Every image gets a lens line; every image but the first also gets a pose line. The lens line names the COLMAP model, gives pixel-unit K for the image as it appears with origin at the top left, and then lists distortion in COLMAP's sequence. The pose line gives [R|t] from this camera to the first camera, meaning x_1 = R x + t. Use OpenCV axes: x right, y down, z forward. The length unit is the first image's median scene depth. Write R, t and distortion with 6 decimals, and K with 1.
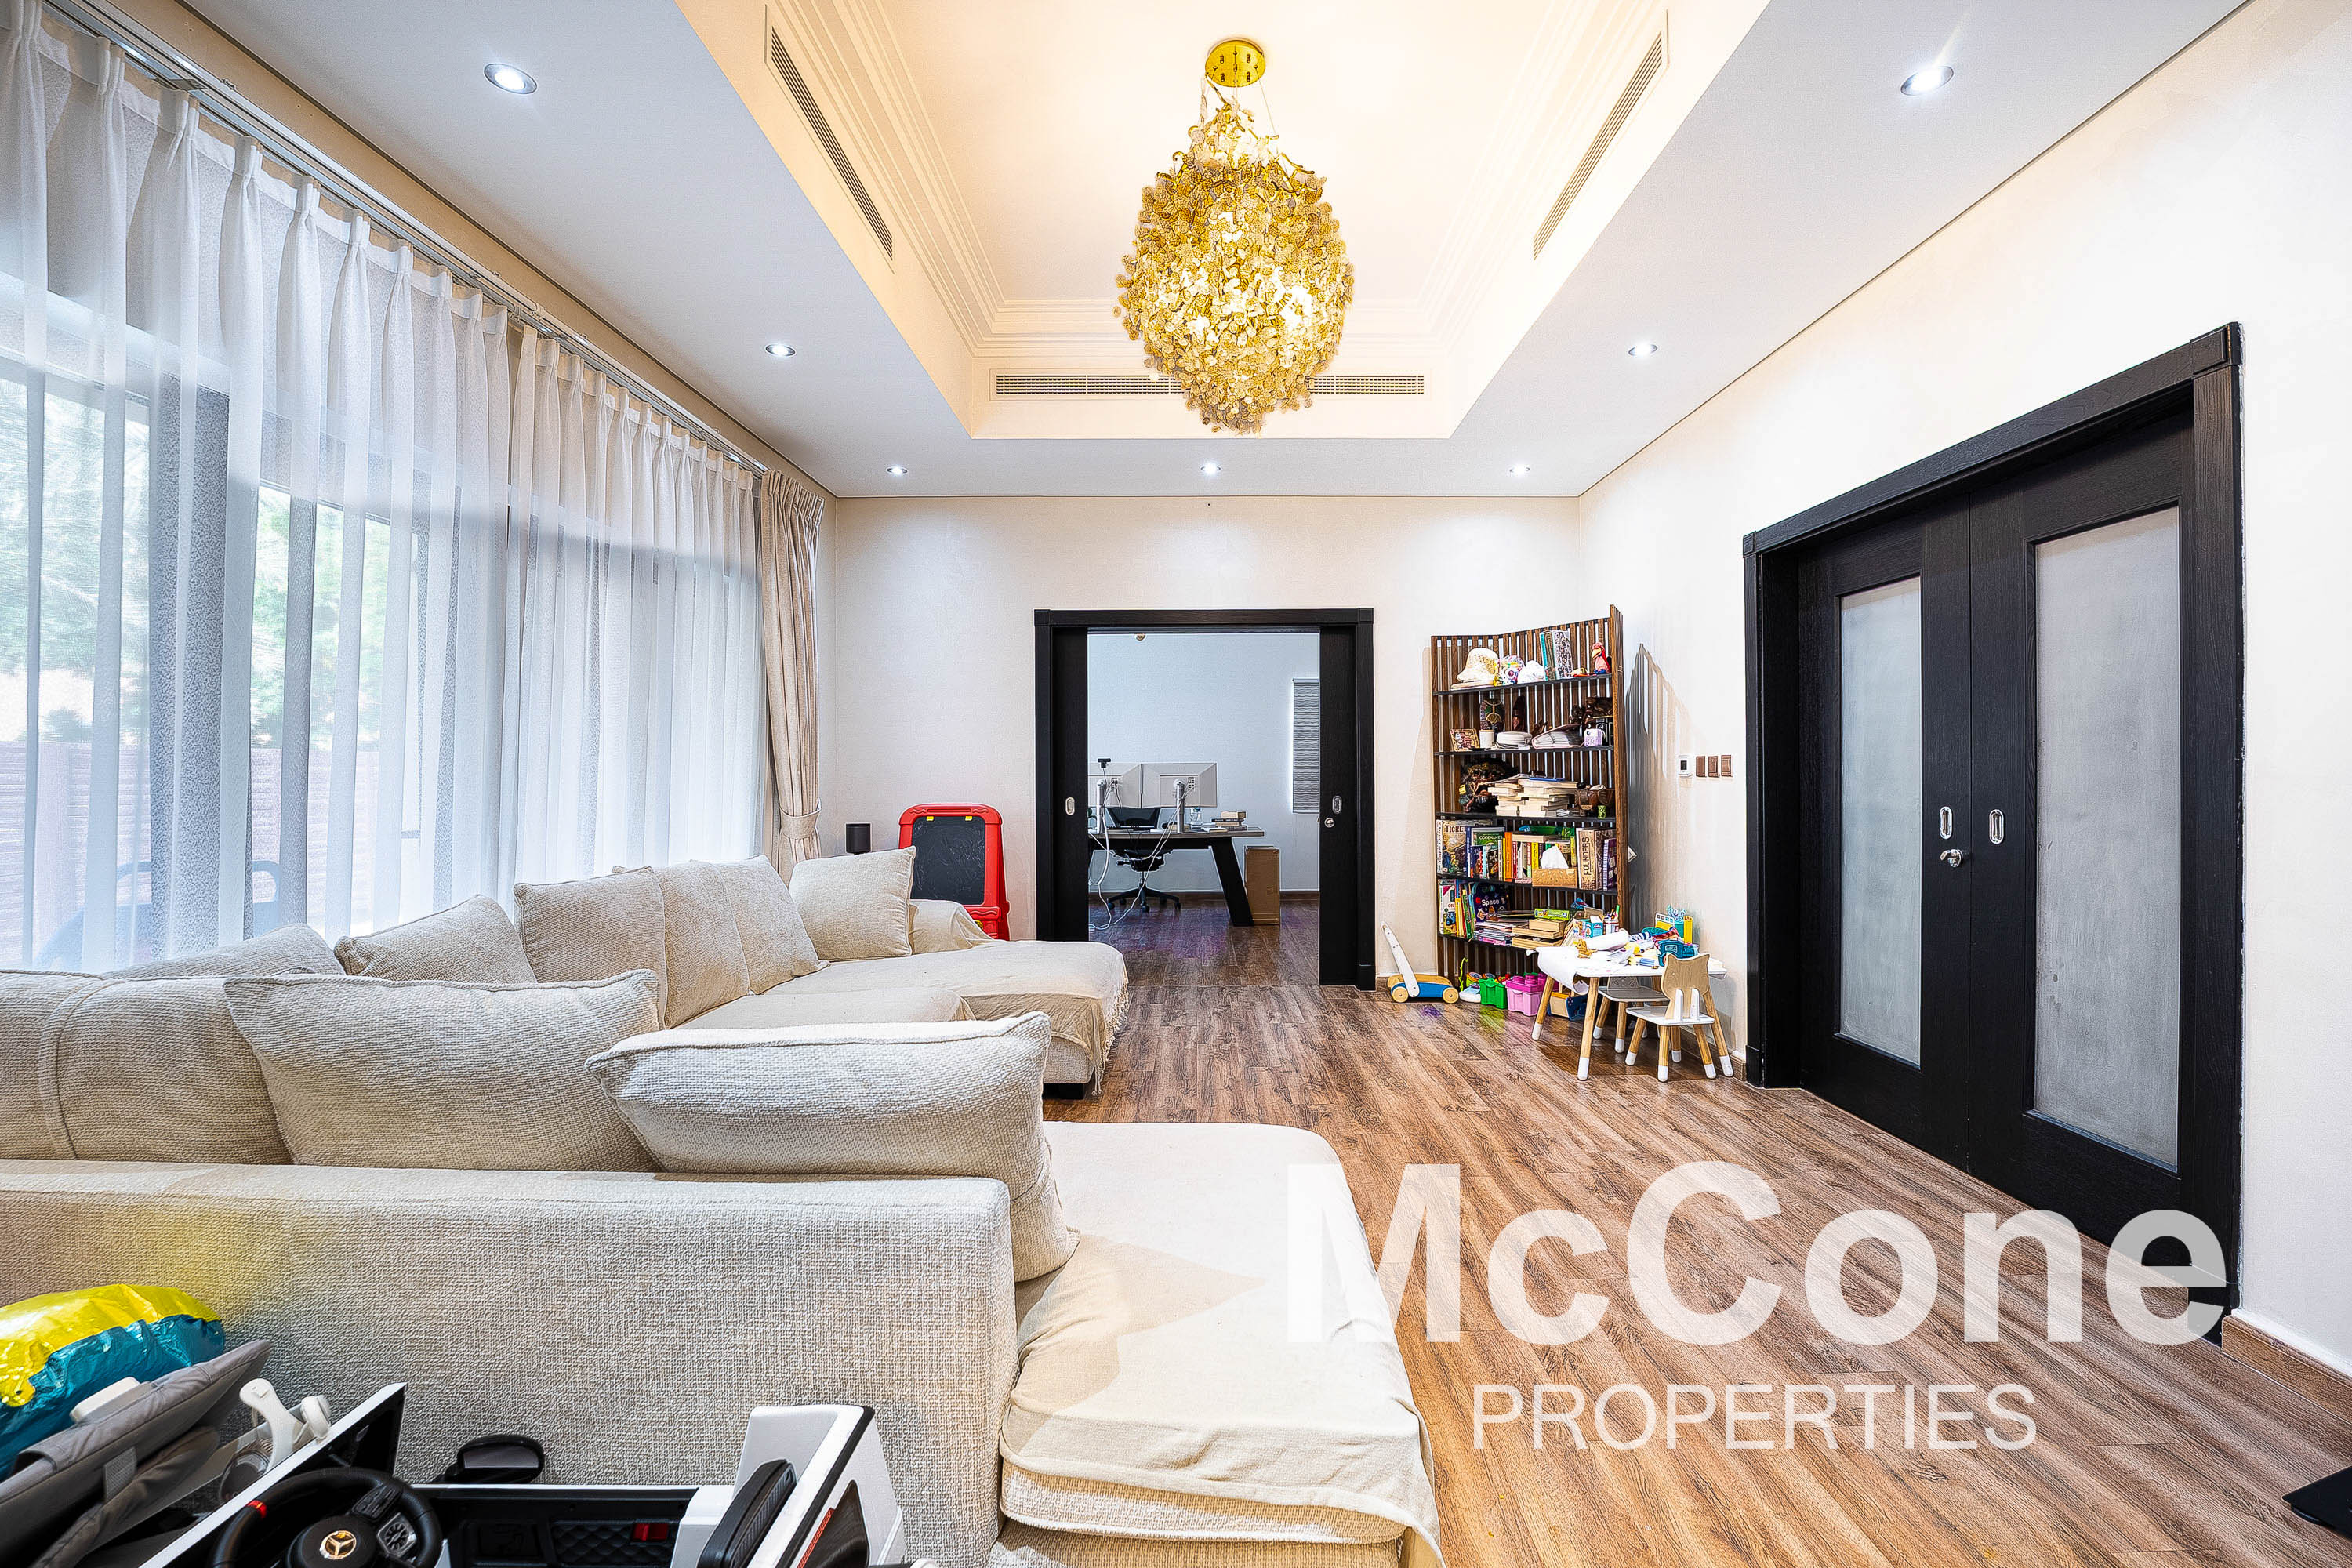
lens RADIAL K [[975.7, 0, 1185.7], [0, 975.7, 768.0], [0, 0, 1]] dist [0.000227, -0.000016]
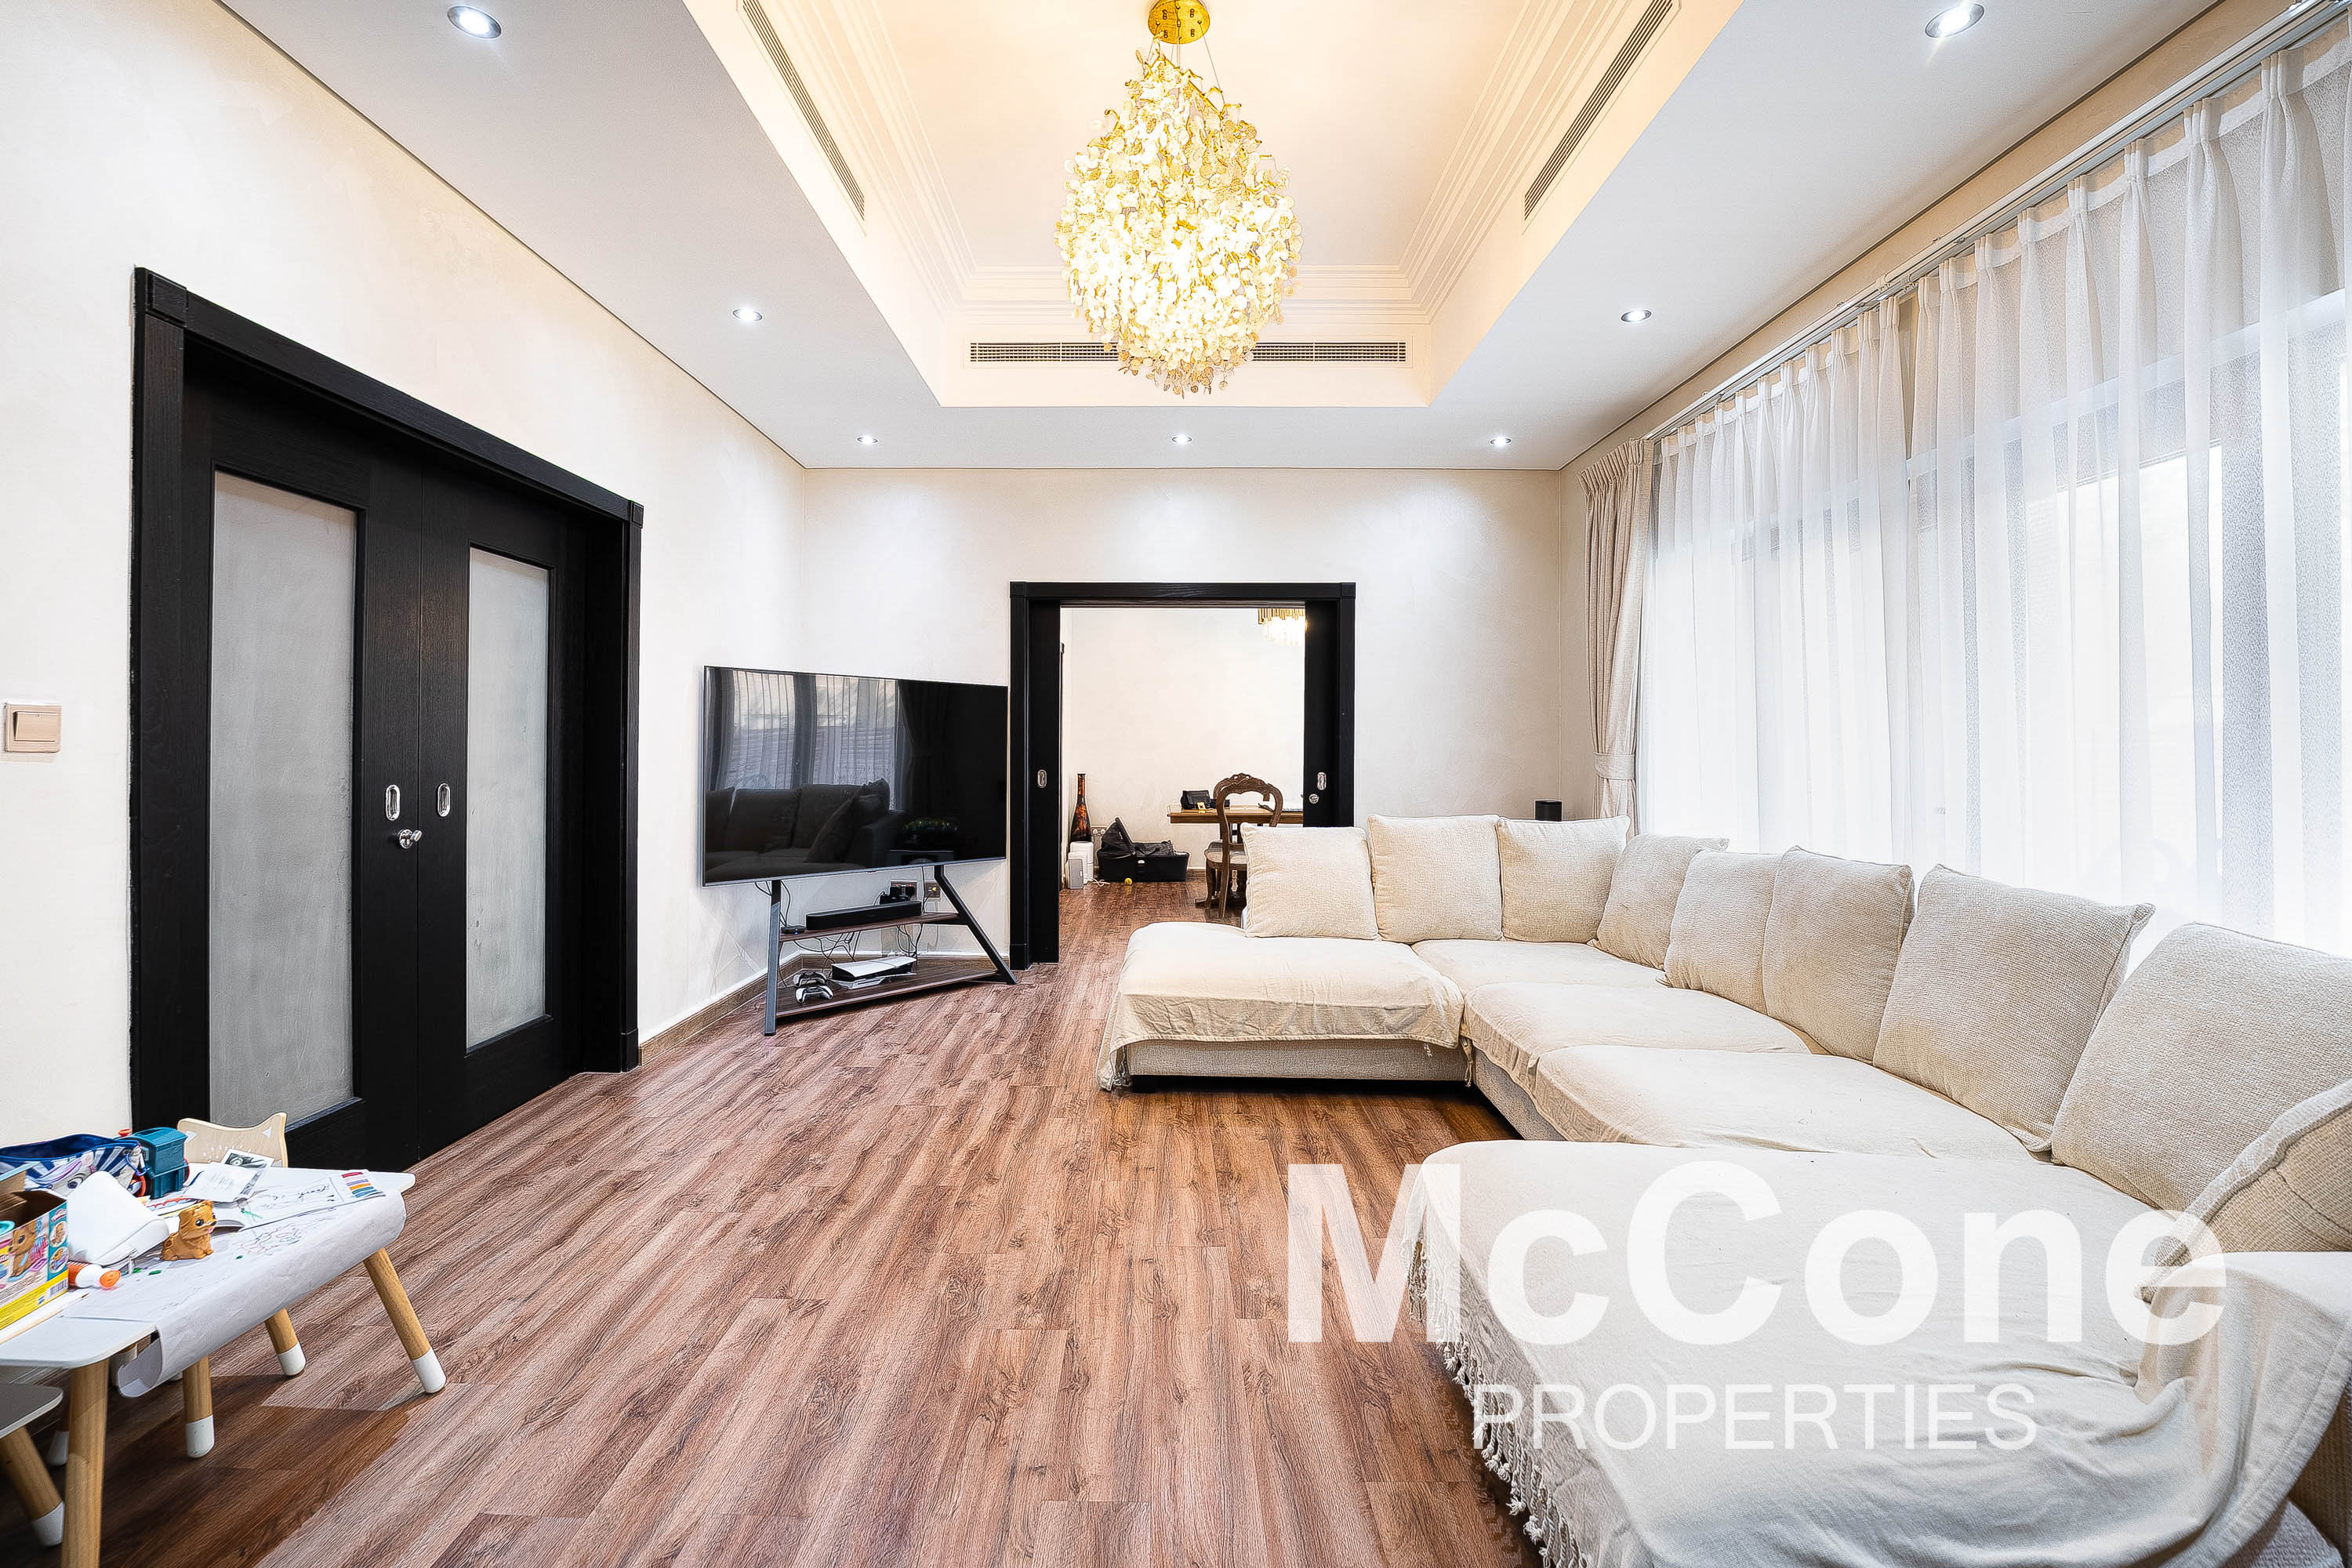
lens RADIAL K [[975.7, 0, 1107.0], [0, 975.7, 742.1], [0, 0, 1]] dist [0.000227, -0.000016]
pose [[-0.999118, -0.000683, 0.041993, 0.069411], [-0.001402, 0.999853, -0.017110, 0.012957], [-0.041975, -0.017154, -0.998971, 1.721363]]
